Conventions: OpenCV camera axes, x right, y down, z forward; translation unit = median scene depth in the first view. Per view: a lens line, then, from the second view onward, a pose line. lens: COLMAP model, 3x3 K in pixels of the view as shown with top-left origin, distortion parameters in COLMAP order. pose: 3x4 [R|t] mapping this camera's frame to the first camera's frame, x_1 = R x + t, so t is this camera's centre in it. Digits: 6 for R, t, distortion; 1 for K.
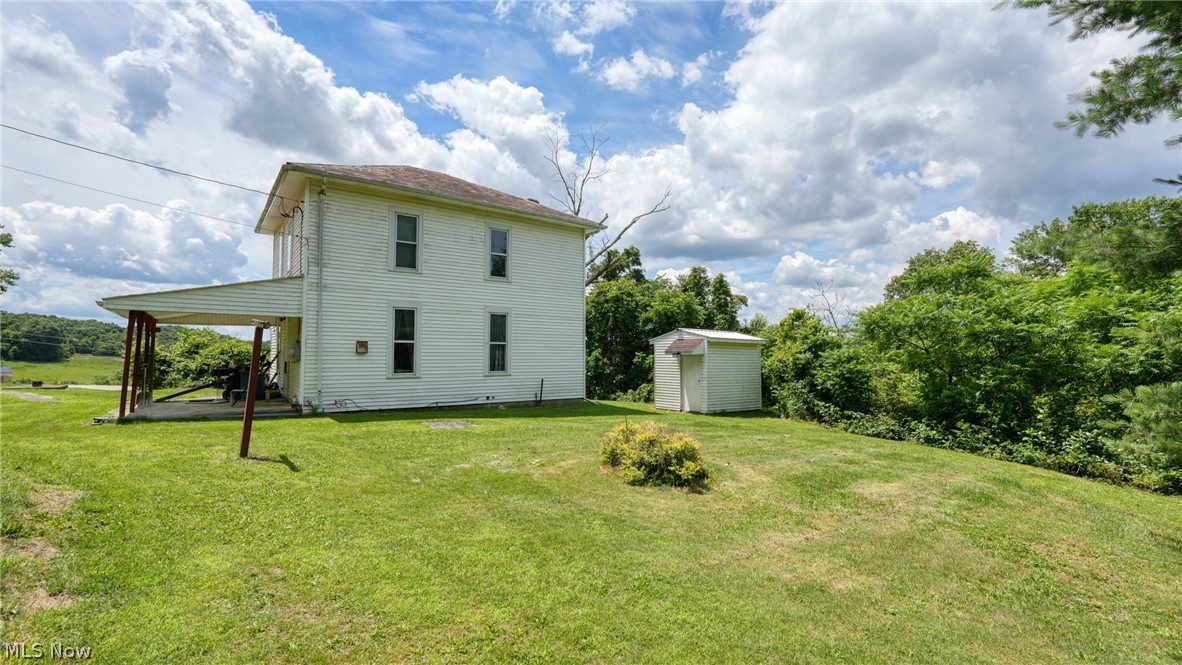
lens RADIAL K [[515.9, 0, 590.9], [0, 515.9, 334.9], [0, 0, 1]] dist [-0.019172, 0.009222]
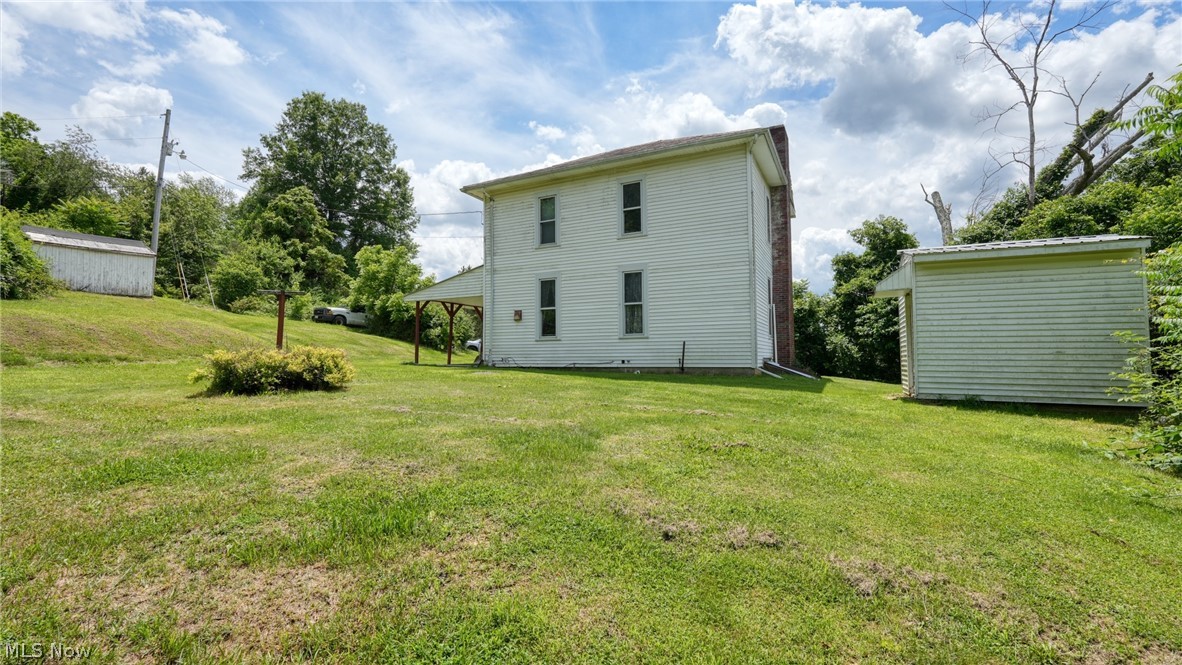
lens RADIAL K [[515.9, 0, 590.9], [0, 515.9, 334.9], [0, 0, 1]] dist [-0.019172, 0.009222]
pose [[0.423898, -0.000768, -0.905709, 0.644126], [0.076324, 0.996473, 0.034877, 0.034318], [0.902488, -0.083911, 0.422462, 0.537271]]
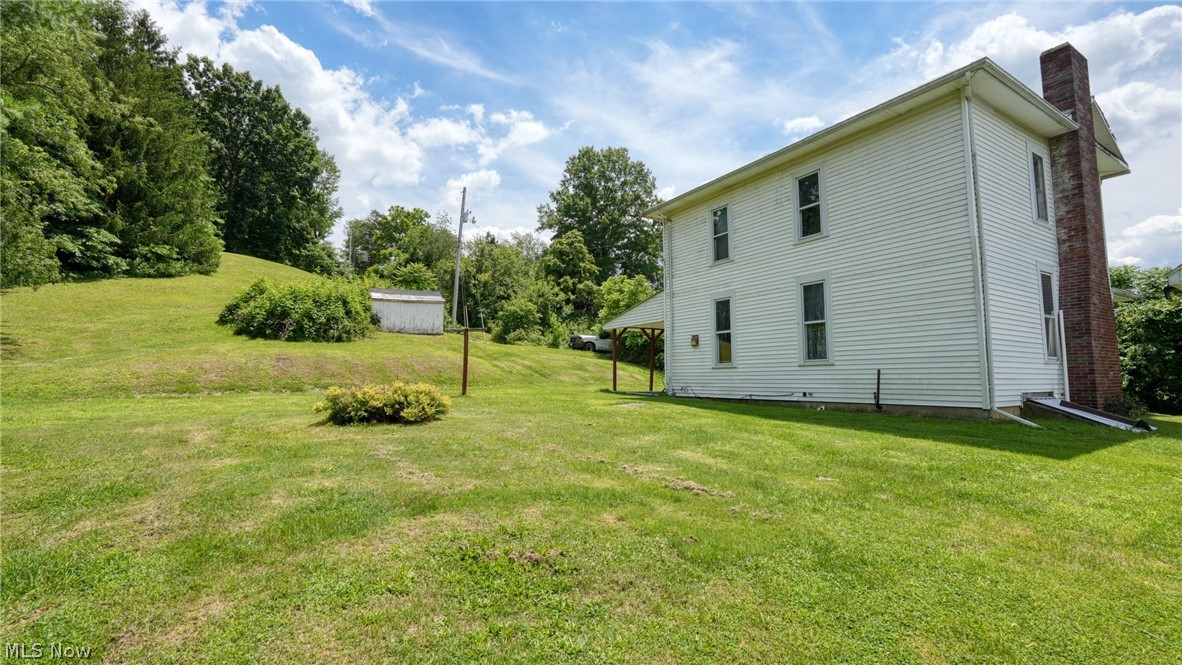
lens RADIAL K [[516.8, 0, 591.0], [0, 516.8, 332.5], [0, 0, 1]] dist [-0.001765, -0.000151]
pose [[-0.112452, -0.046325, -0.992577, 0.614852], [0.103087, 0.992979, -0.058023, 0.041230], [0.988295, -0.108847, -0.106887, 0.765114]]
